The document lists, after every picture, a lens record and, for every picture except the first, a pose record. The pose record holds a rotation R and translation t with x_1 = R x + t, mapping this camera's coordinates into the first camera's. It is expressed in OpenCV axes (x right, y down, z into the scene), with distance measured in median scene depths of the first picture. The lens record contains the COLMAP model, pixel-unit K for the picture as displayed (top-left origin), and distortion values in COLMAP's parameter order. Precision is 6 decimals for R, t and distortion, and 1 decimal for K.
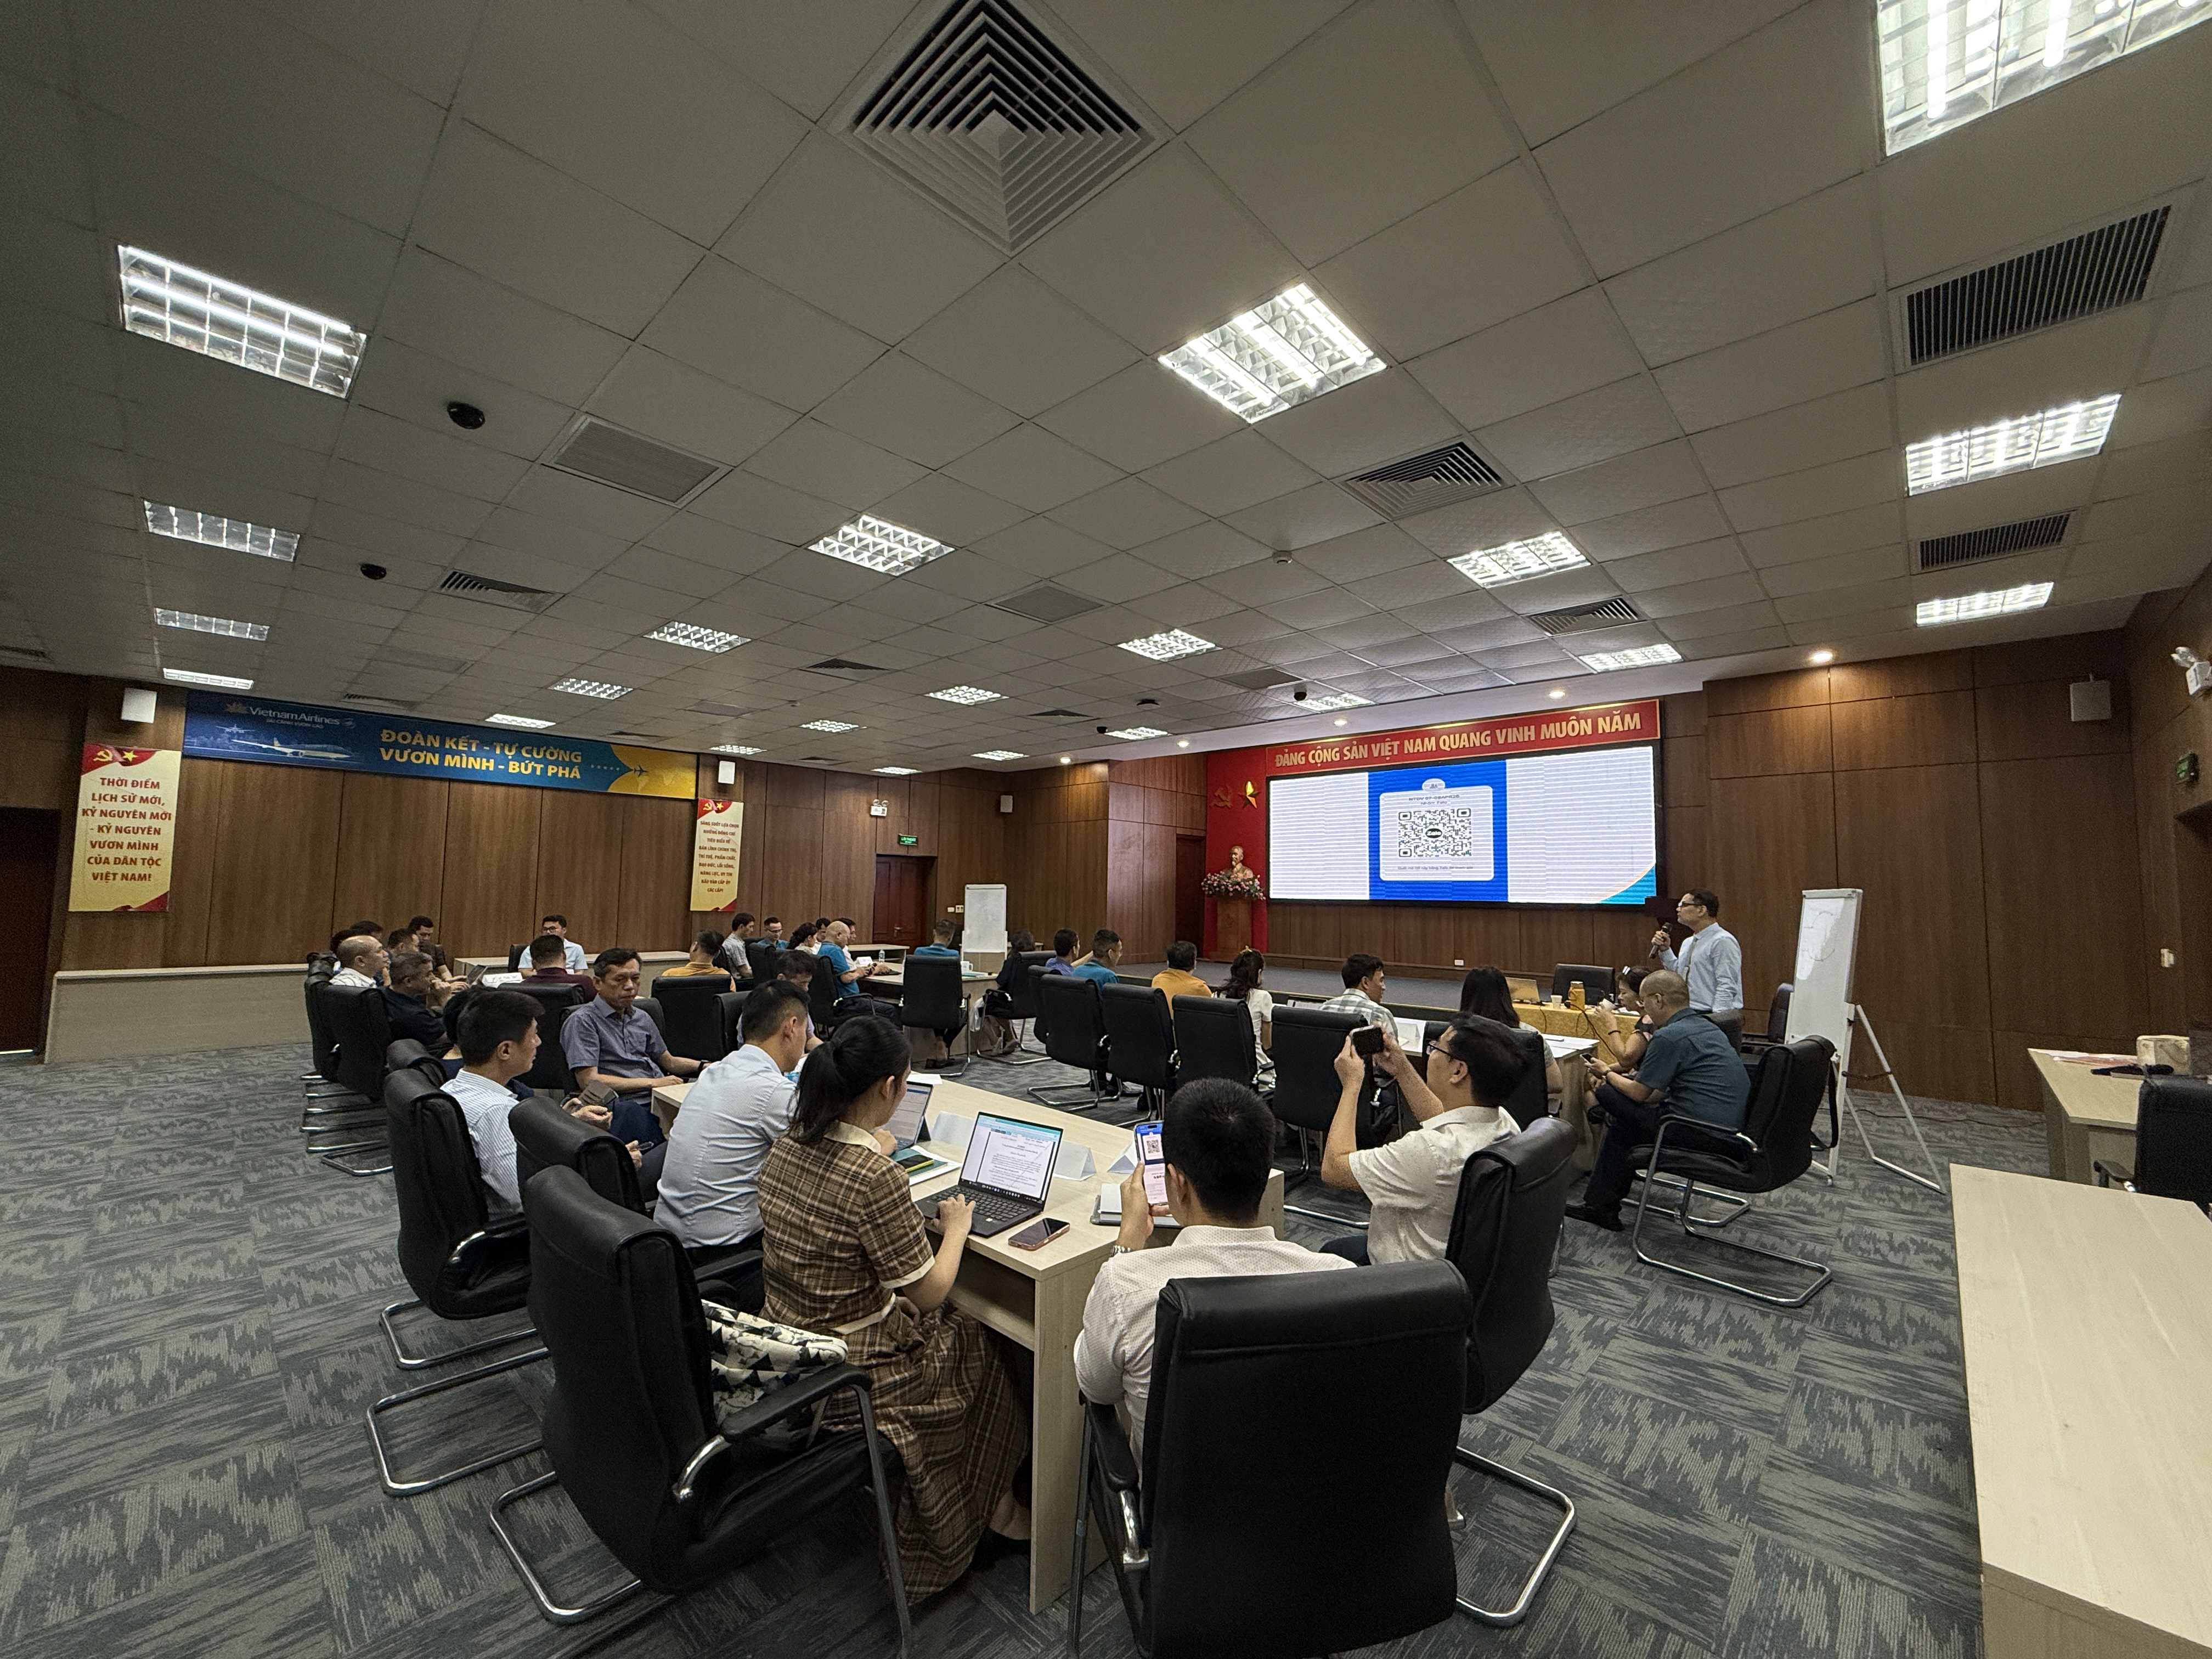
lens RADIAL K [[876.6, 0, 1110.7], [0, 876.6, 834.5], [0, 0, 1]] dist [0.001596, 0.000112]
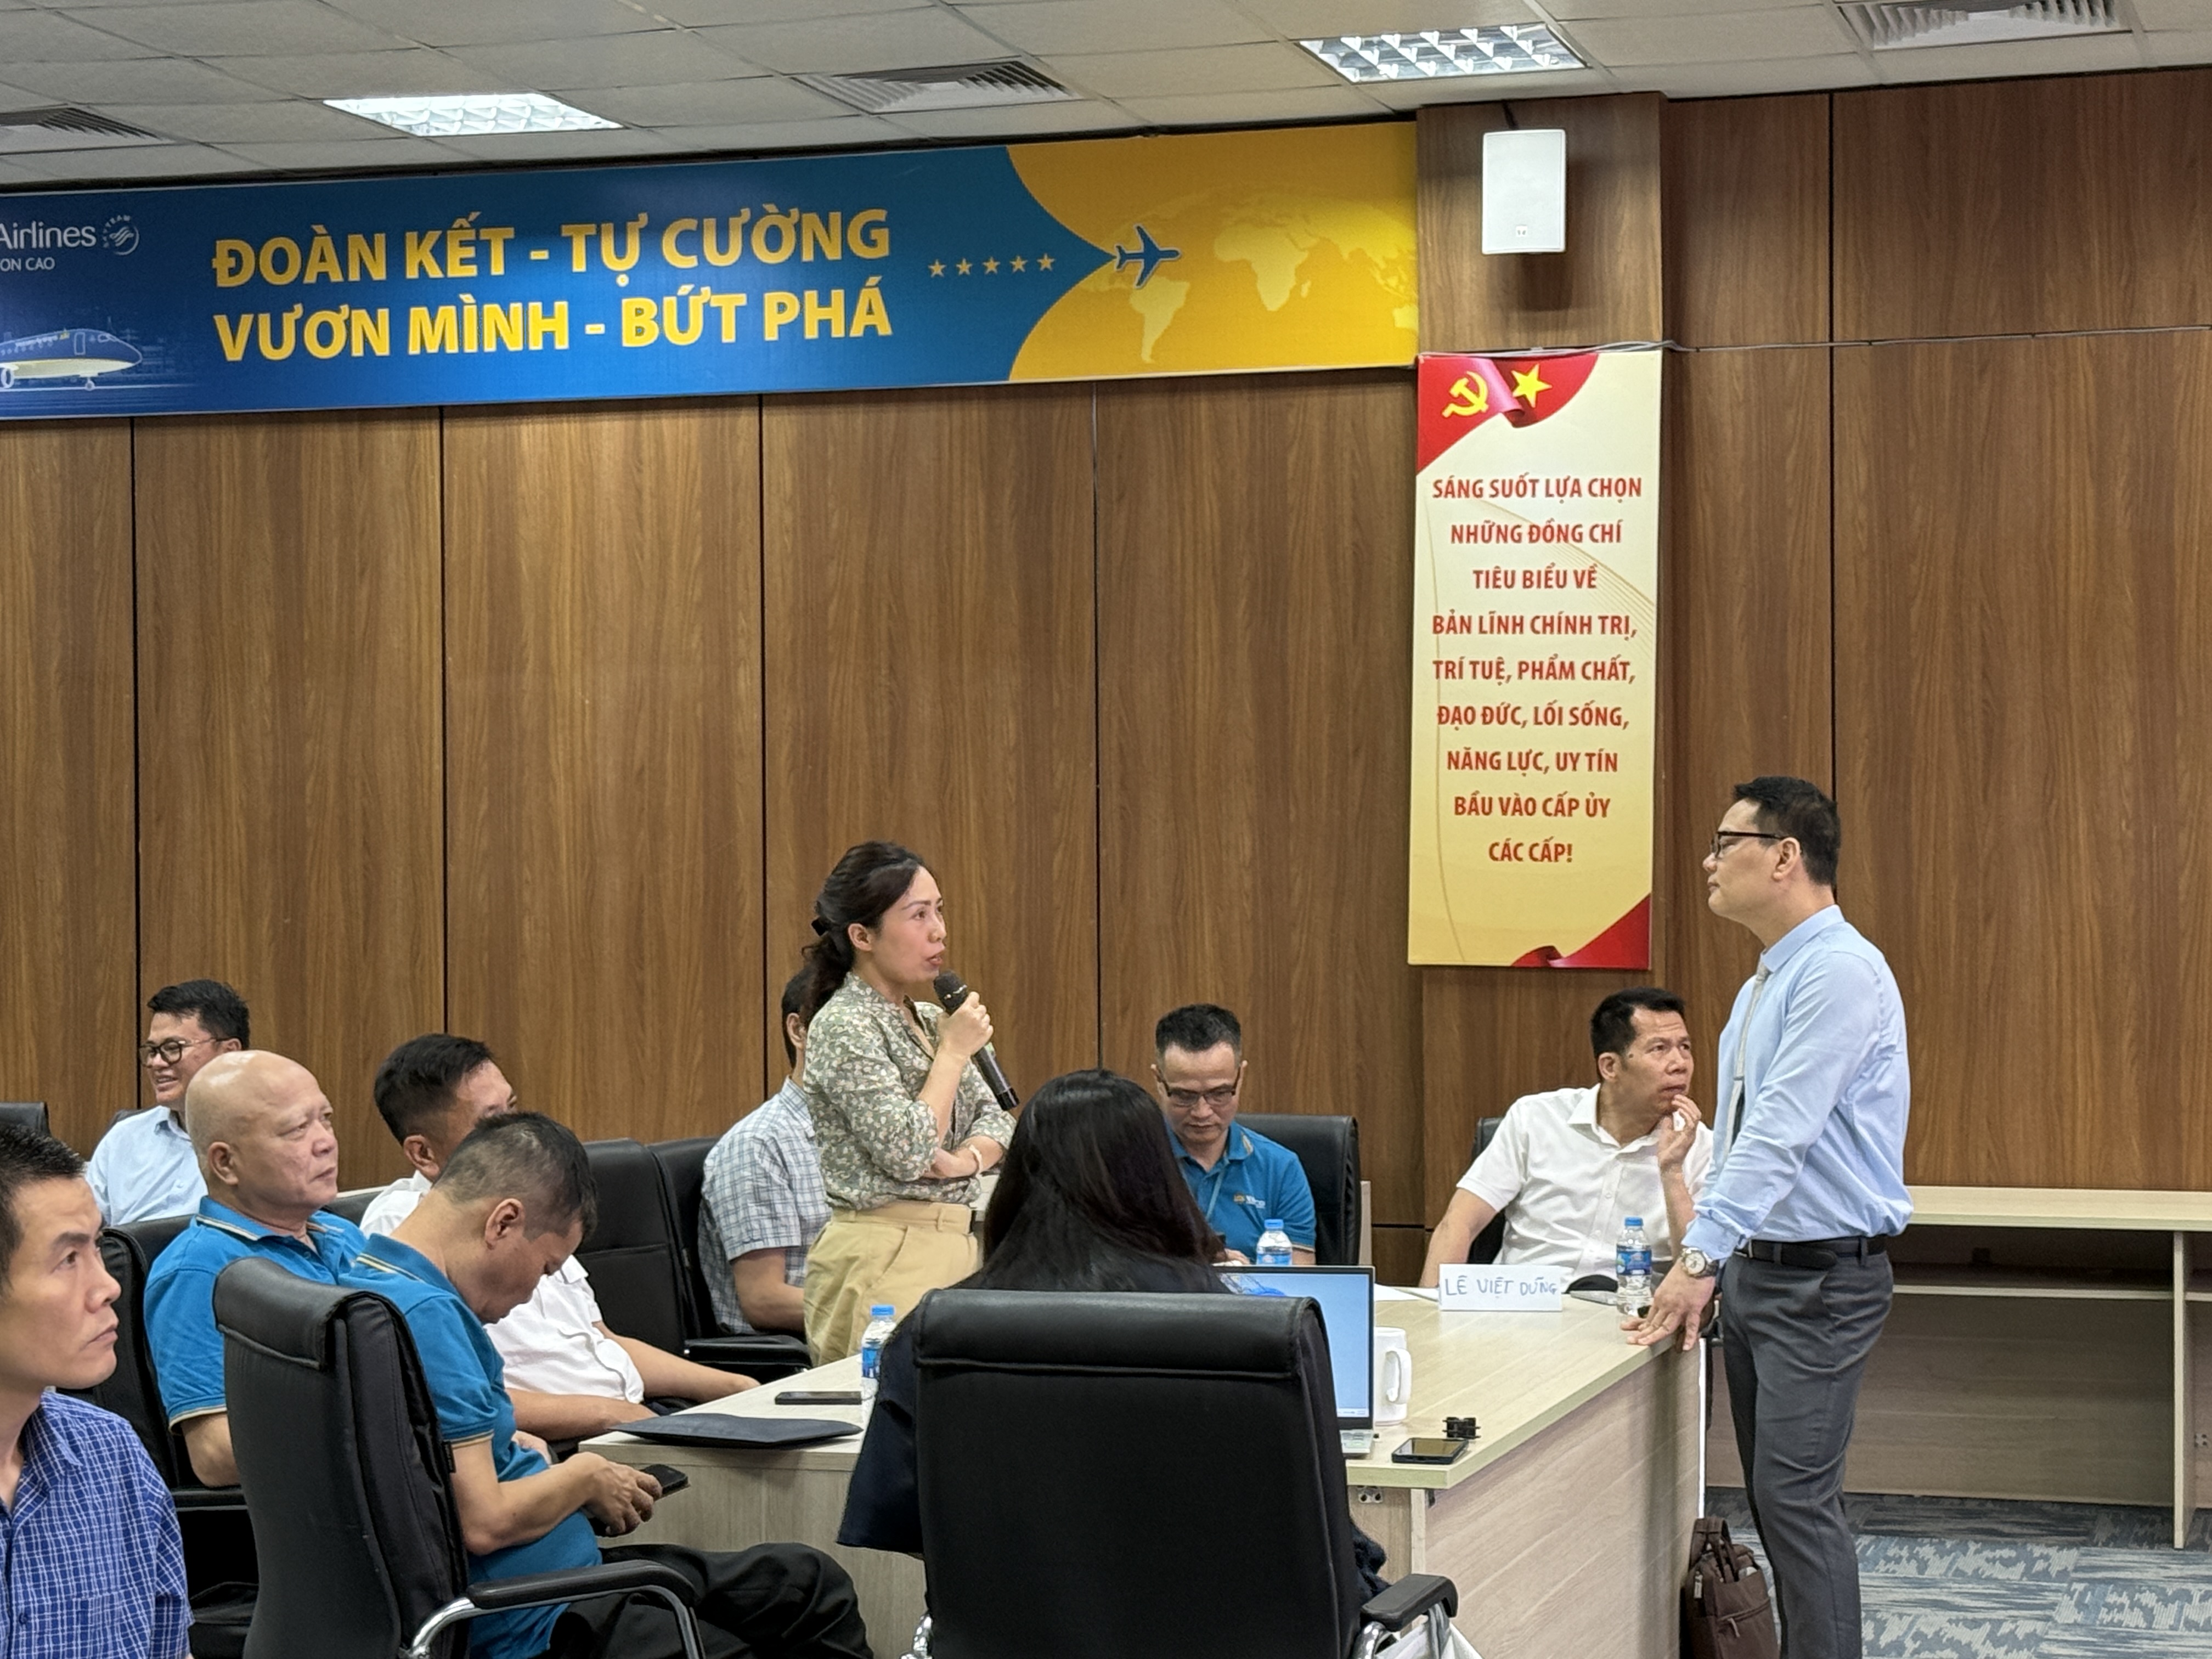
lens RADIAL K [[4730.1, 0, 1085.7], [0, 4730.1, 838.3], [0, 0, 1]] dist [0.166467, 0.000000]
pose [[0.422626, -0.017231, -0.906141, 0.488658], [0.077747, 0.996823, 0.017305, 0.044800], [0.902963, -0.077763, 0.422623, 0.618635]]
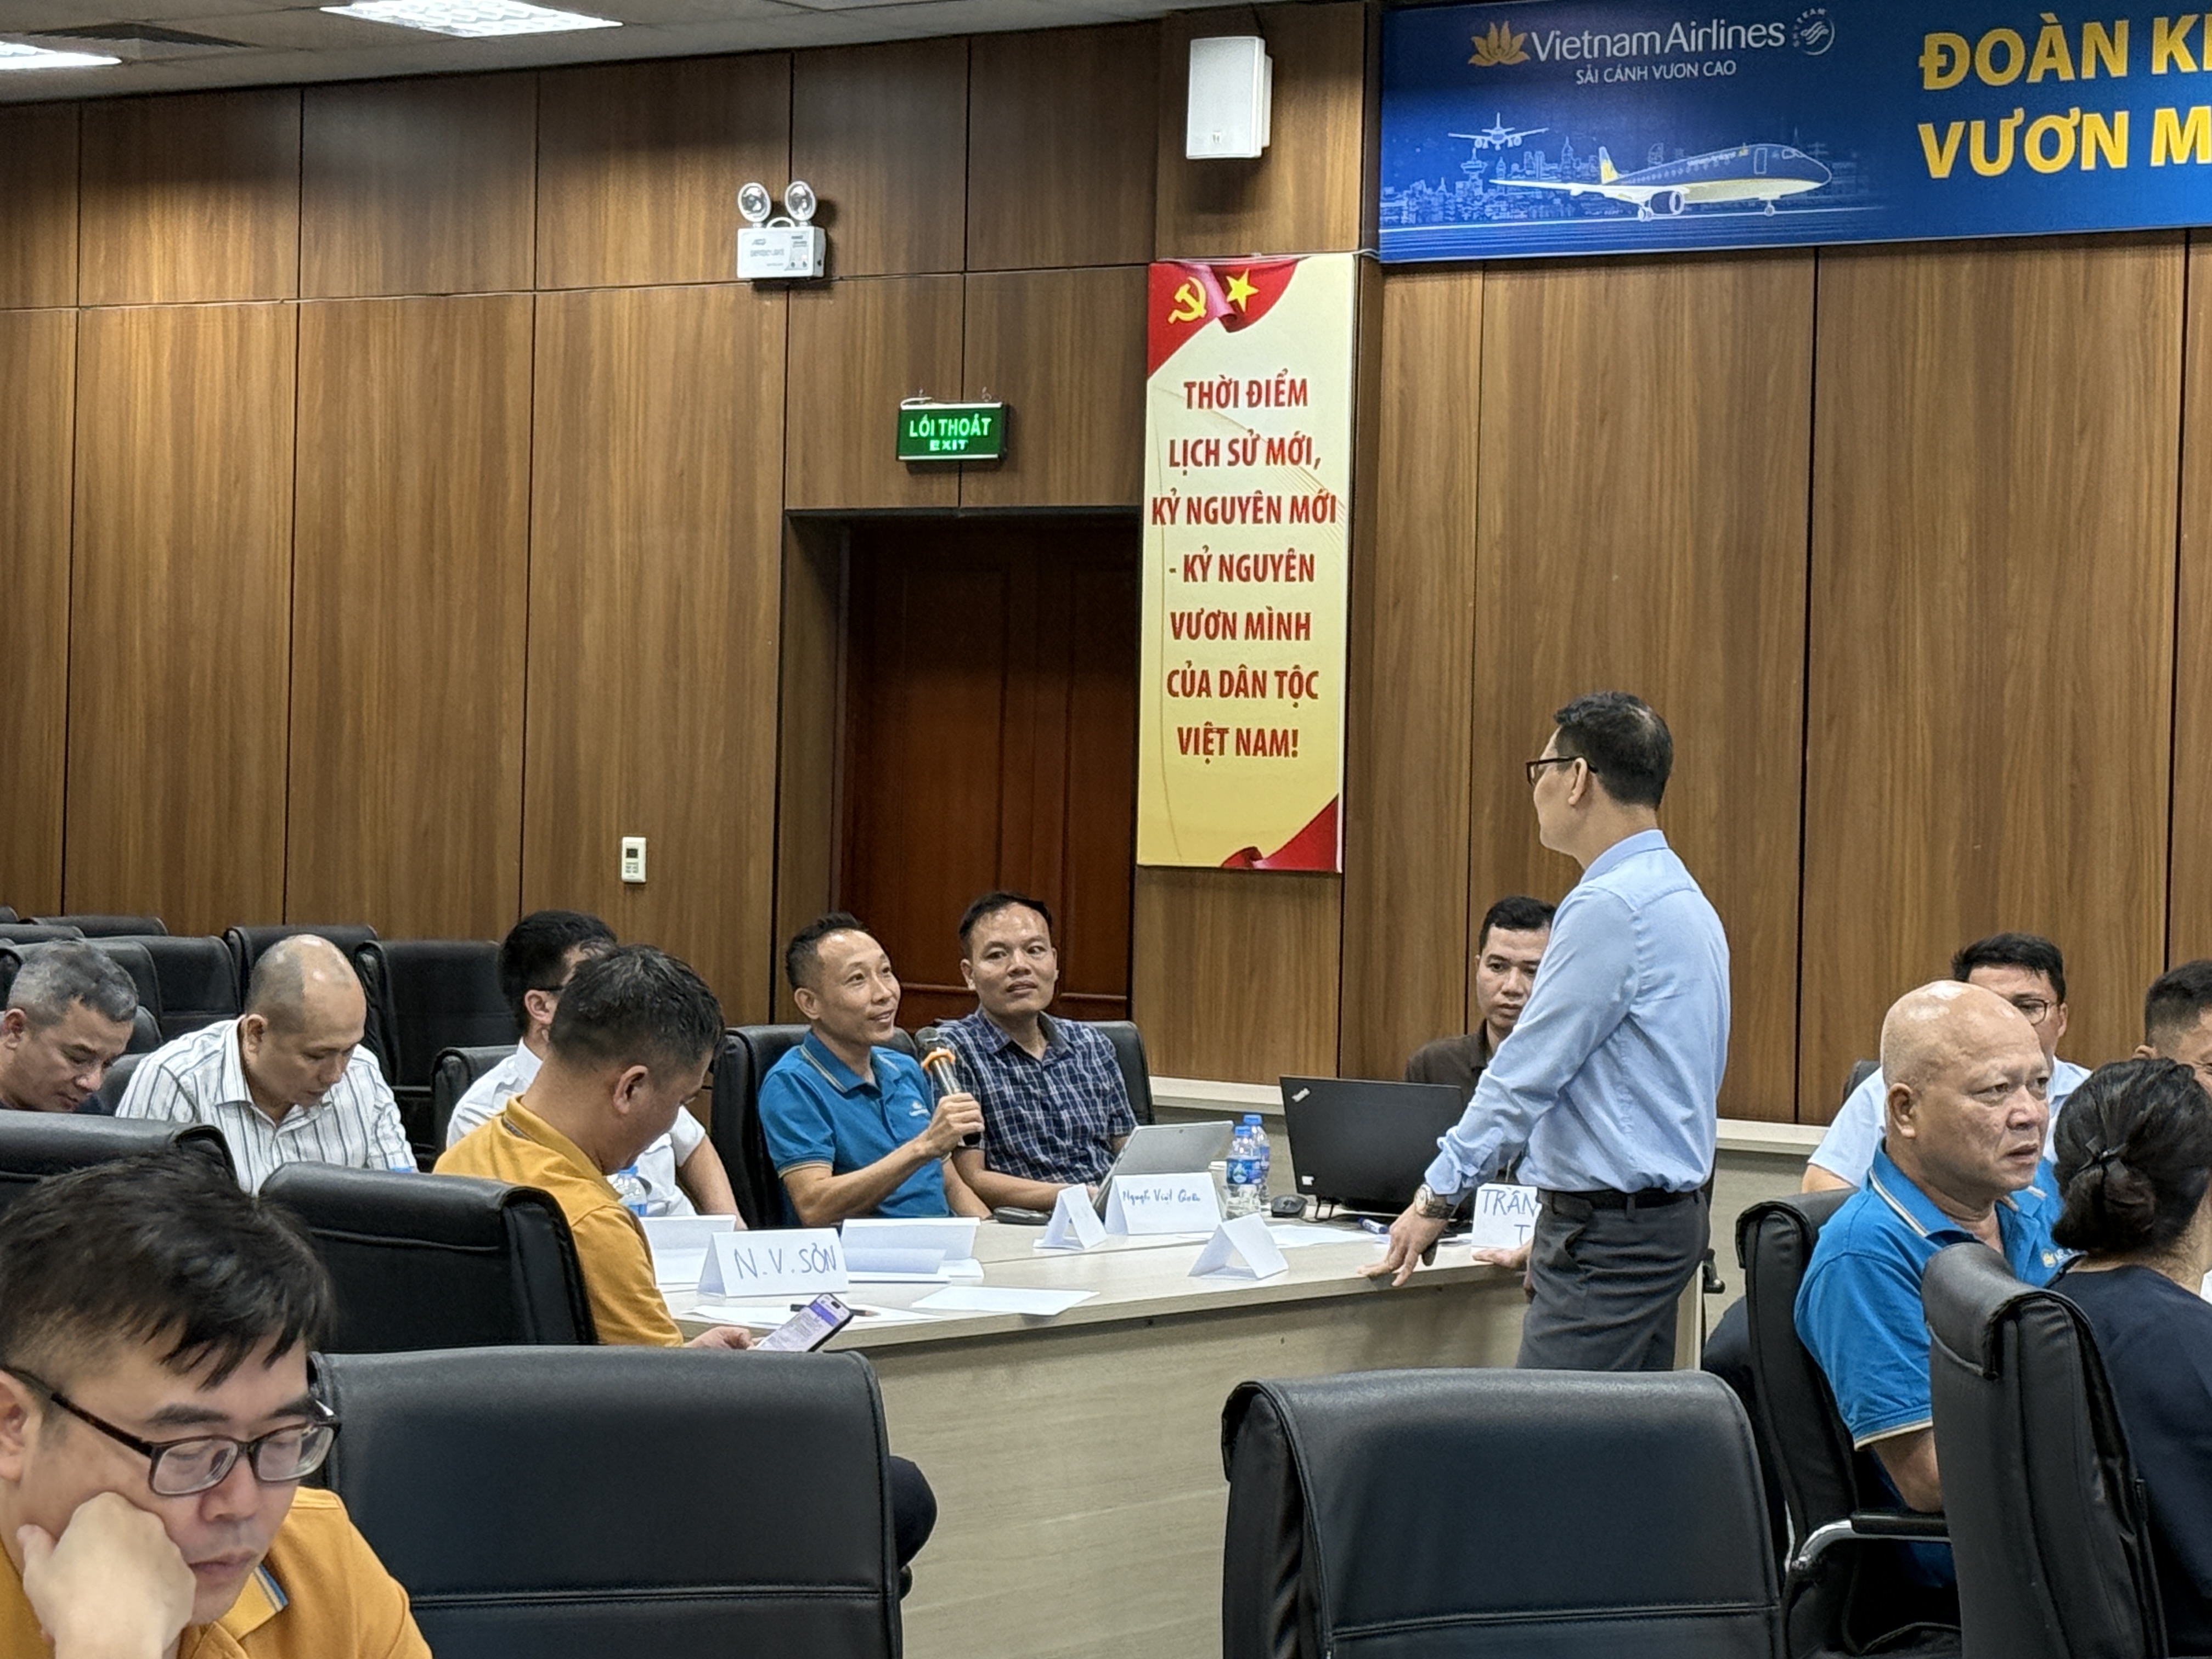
lens RADIAL K [[5663.3, 0, 1090.9], [0, 5663.3, 814.8], [0, 0, 1]] dist [0.264466, 0.000000]
pose [[0.106218, 0.001931, -0.994341, 0.498125], [0.050851, 0.998679, 0.007371, 0.045658], [0.993042, -0.051346, 0.105979, 0.628574]]
